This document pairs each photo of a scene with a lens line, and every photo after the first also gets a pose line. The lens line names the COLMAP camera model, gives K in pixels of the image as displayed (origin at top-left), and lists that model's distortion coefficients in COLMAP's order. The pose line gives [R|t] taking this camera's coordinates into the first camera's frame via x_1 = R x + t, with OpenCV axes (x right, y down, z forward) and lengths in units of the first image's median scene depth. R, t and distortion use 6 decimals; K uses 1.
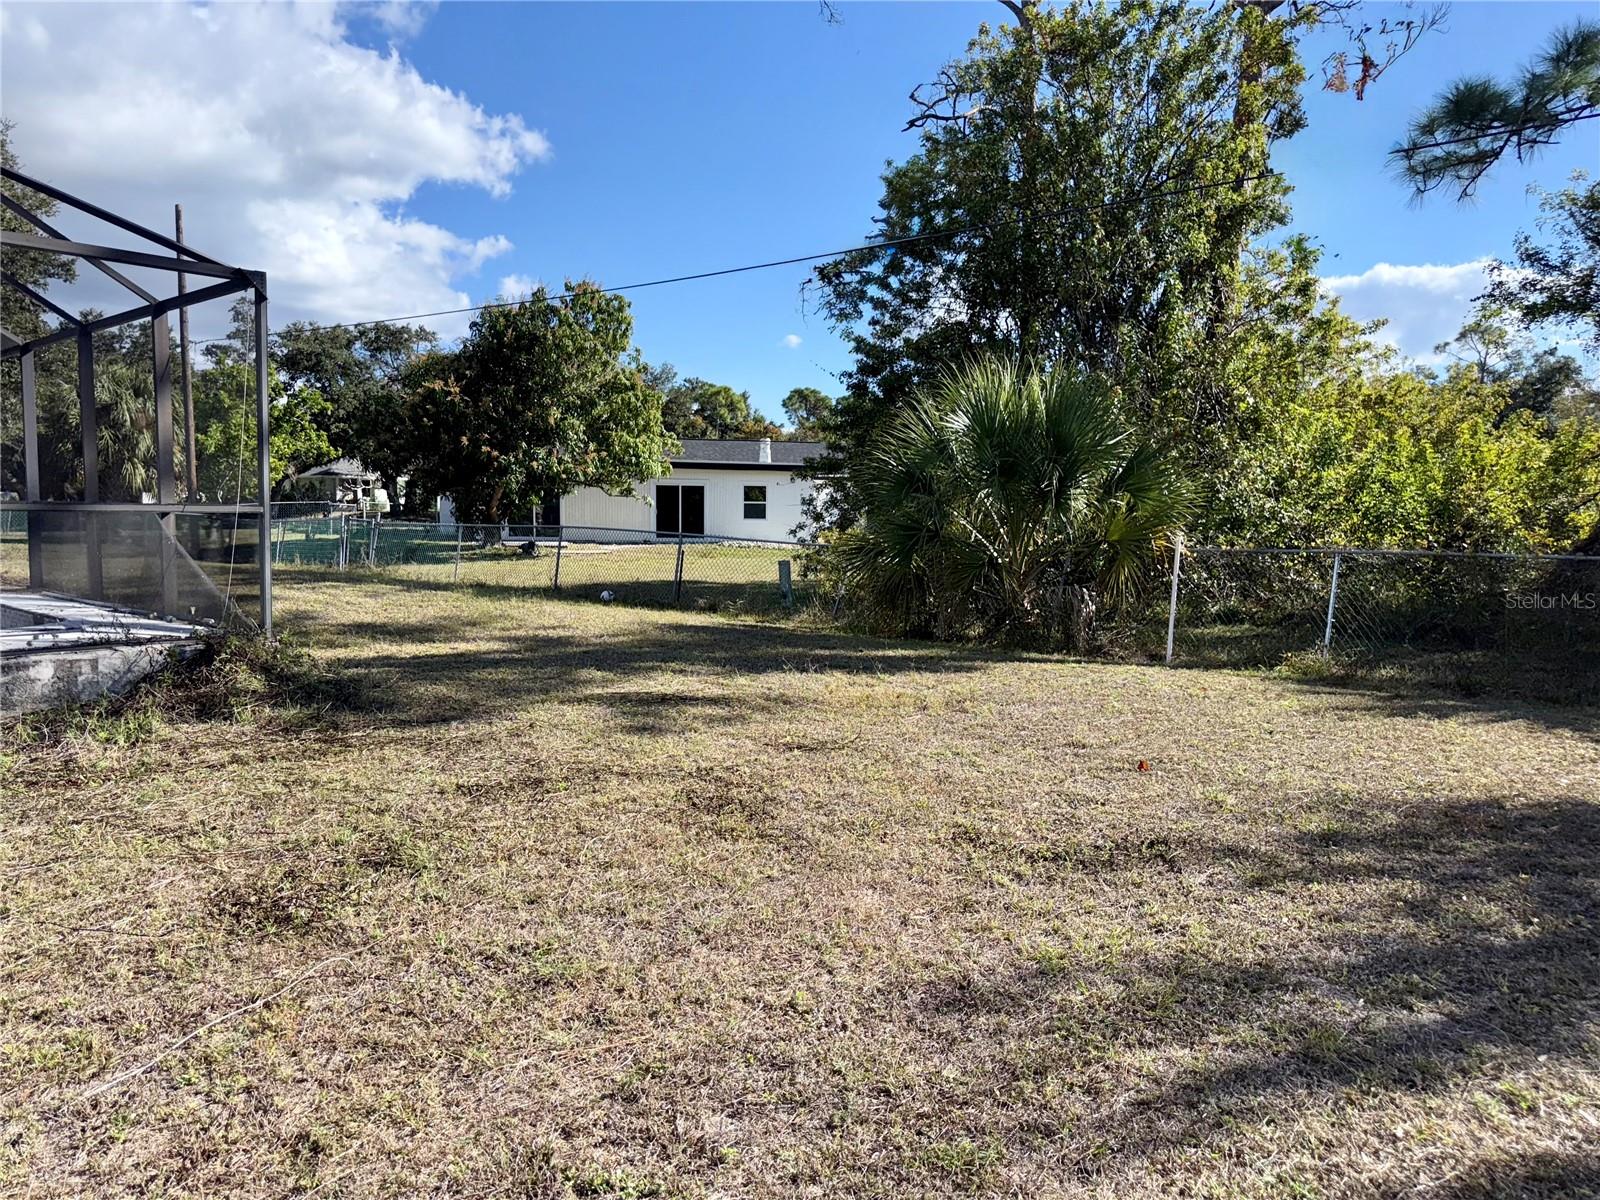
lens RADIAL K [[1137.9, 0, 800.1], [0, 1137.9, 601.4], [0, 0, 1]] dist [-0.041115, -0.001618]
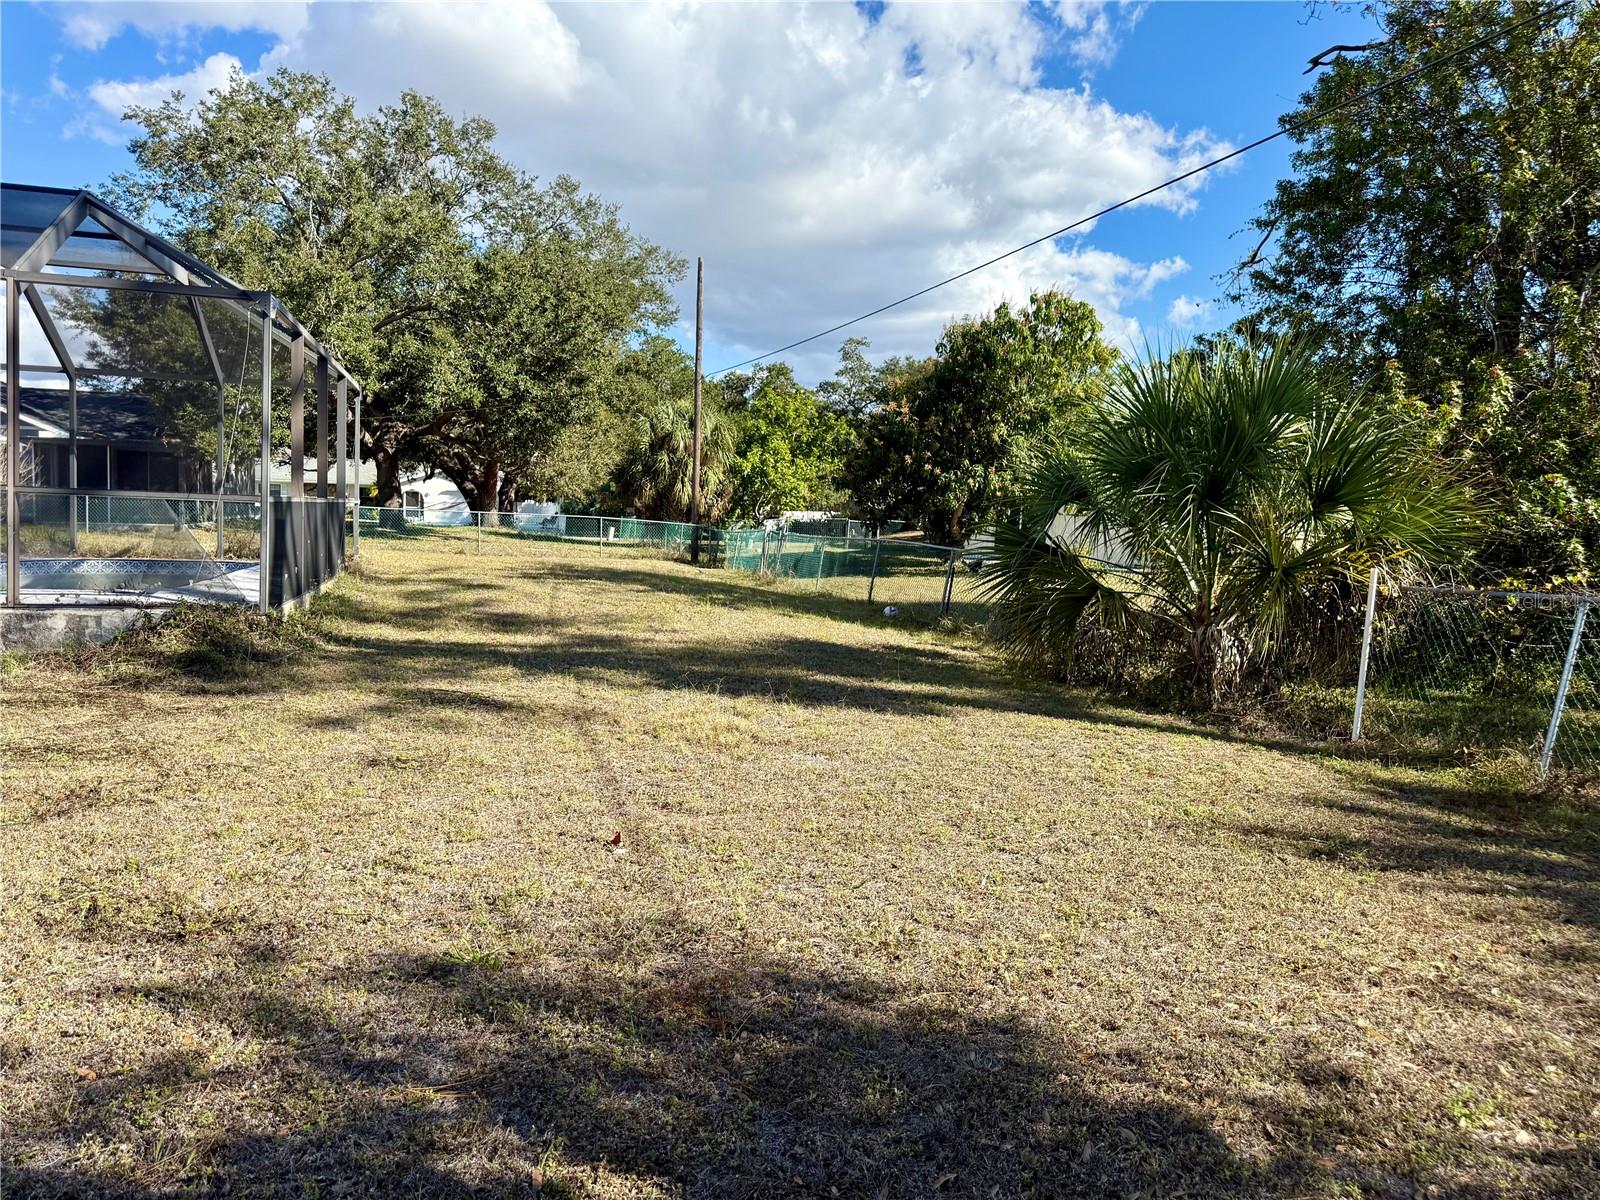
lens RADIAL K [[1125.6, 0, 800.2], [0, 1125.6, 600.0], [0, 0, 1]] dist [0.071925, -0.105741]
pose [[0.825133, 0.055925, -0.562163, 0.183180], [-0.070468, 0.997505, -0.004199, -0.004088], [0.560526, 0.043080, 0.827016, 0.099891]]
